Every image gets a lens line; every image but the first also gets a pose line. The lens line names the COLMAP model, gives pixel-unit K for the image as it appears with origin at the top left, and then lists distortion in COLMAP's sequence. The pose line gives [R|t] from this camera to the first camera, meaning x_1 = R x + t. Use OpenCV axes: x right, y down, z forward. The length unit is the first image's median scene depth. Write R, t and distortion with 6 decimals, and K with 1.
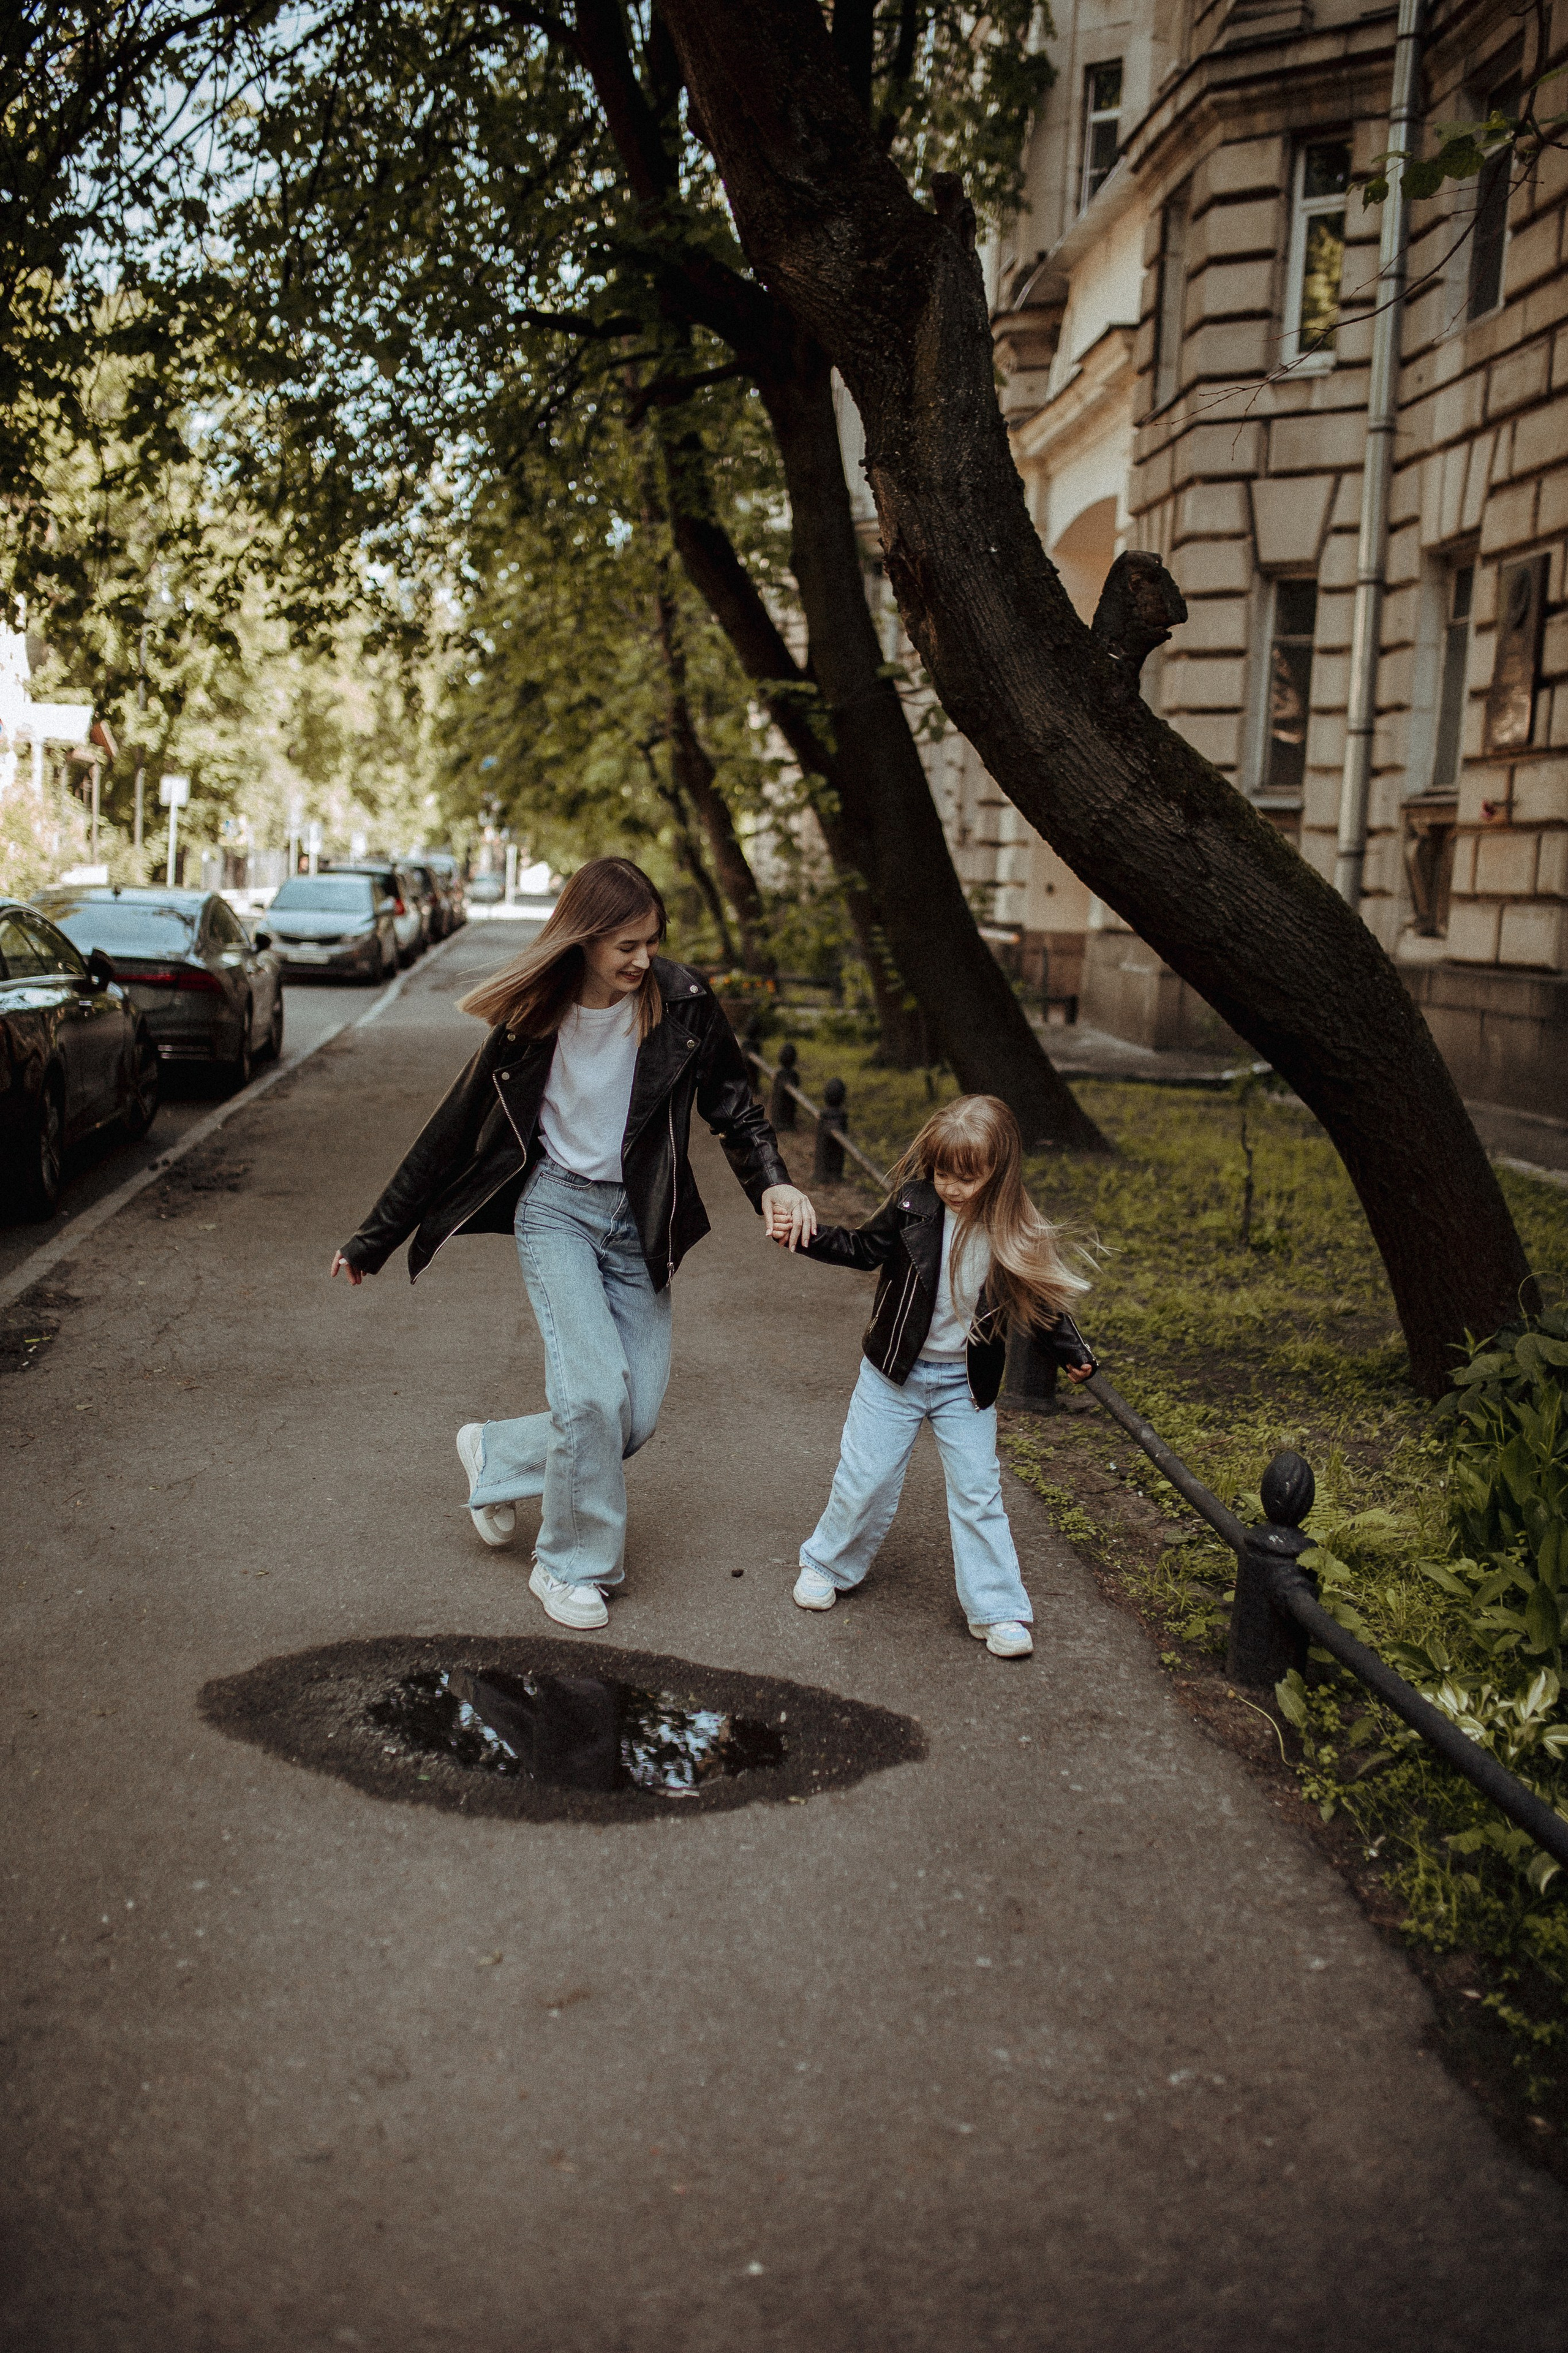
lens RADIAL K [[2211.8, 0, 784.0], [0, 2211.8, 1176.5], [0, 0, 1]] dist [-0.058753, 0.125240]
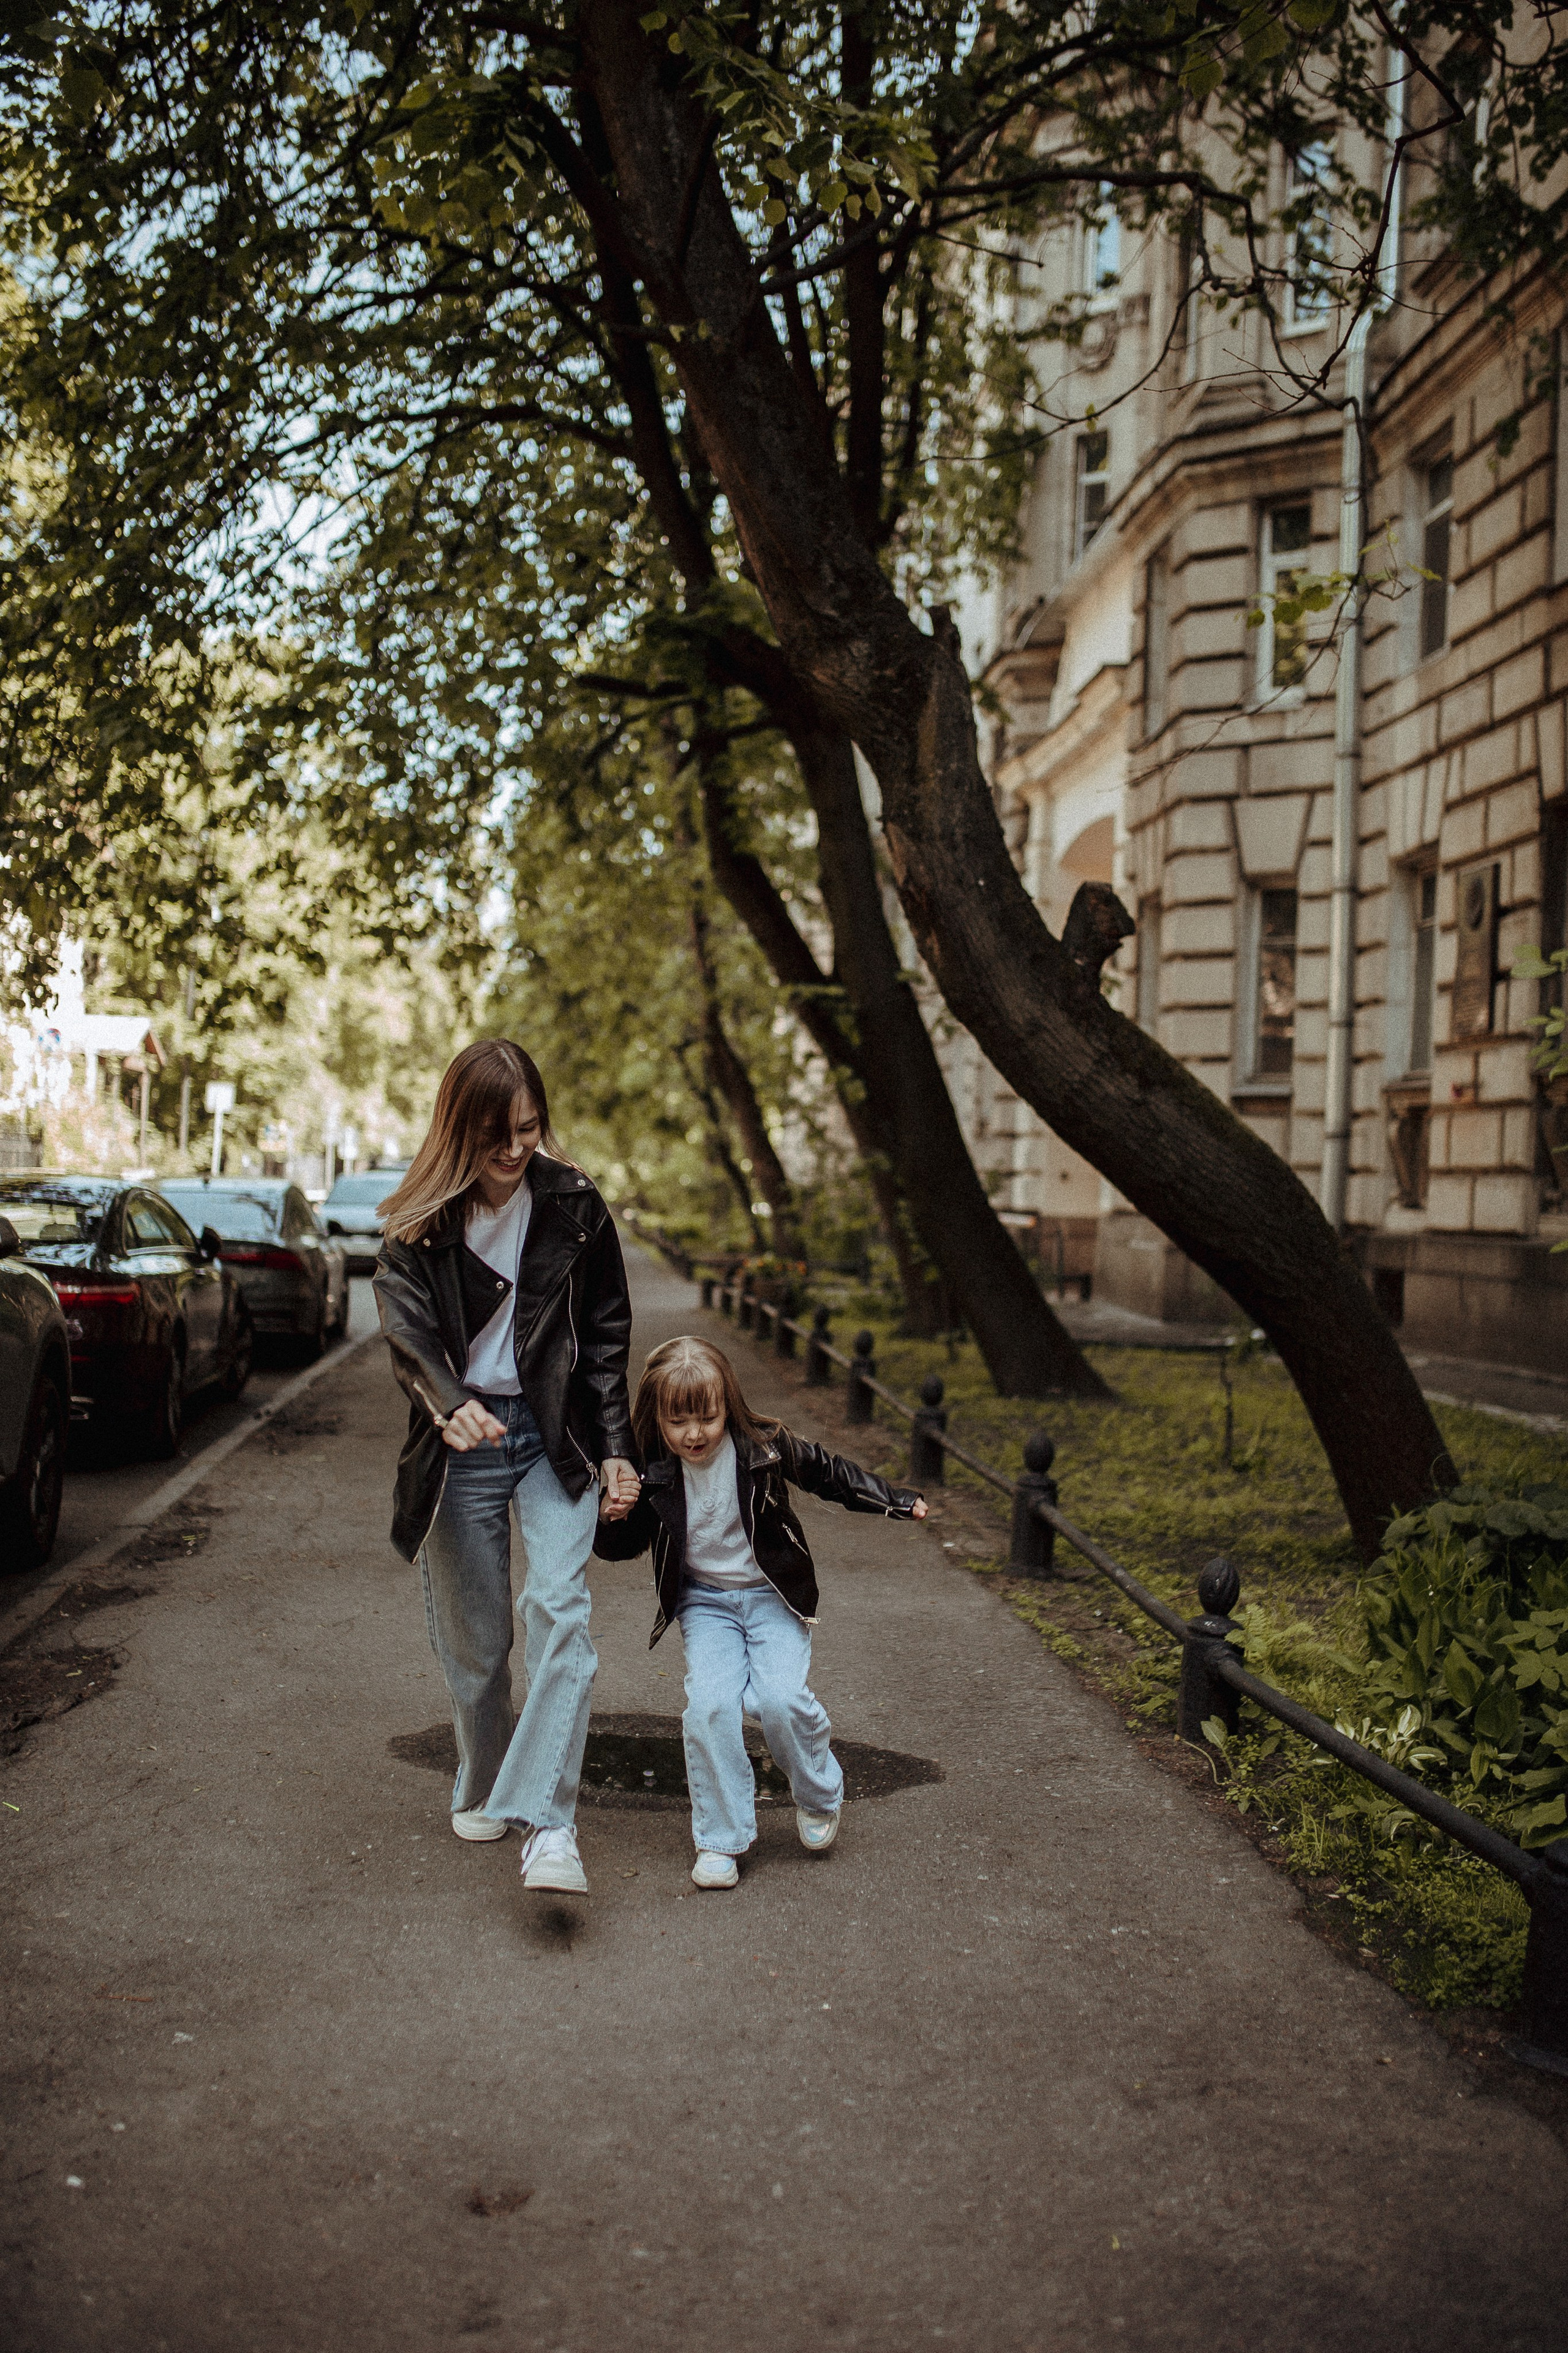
lens RADIAL K [[2315.7, 0, 784.0], [0, 2315.7, 1176.5], [0, 0, 1]] dist [0.007548, 0.006658]
pose [[0.999875, -0.012574, -0.009611, -0.003778], [0.011112, 0.990175, -0.139390, 0.029581], [0.011269, 0.139265, 0.990191, -0.128002]]
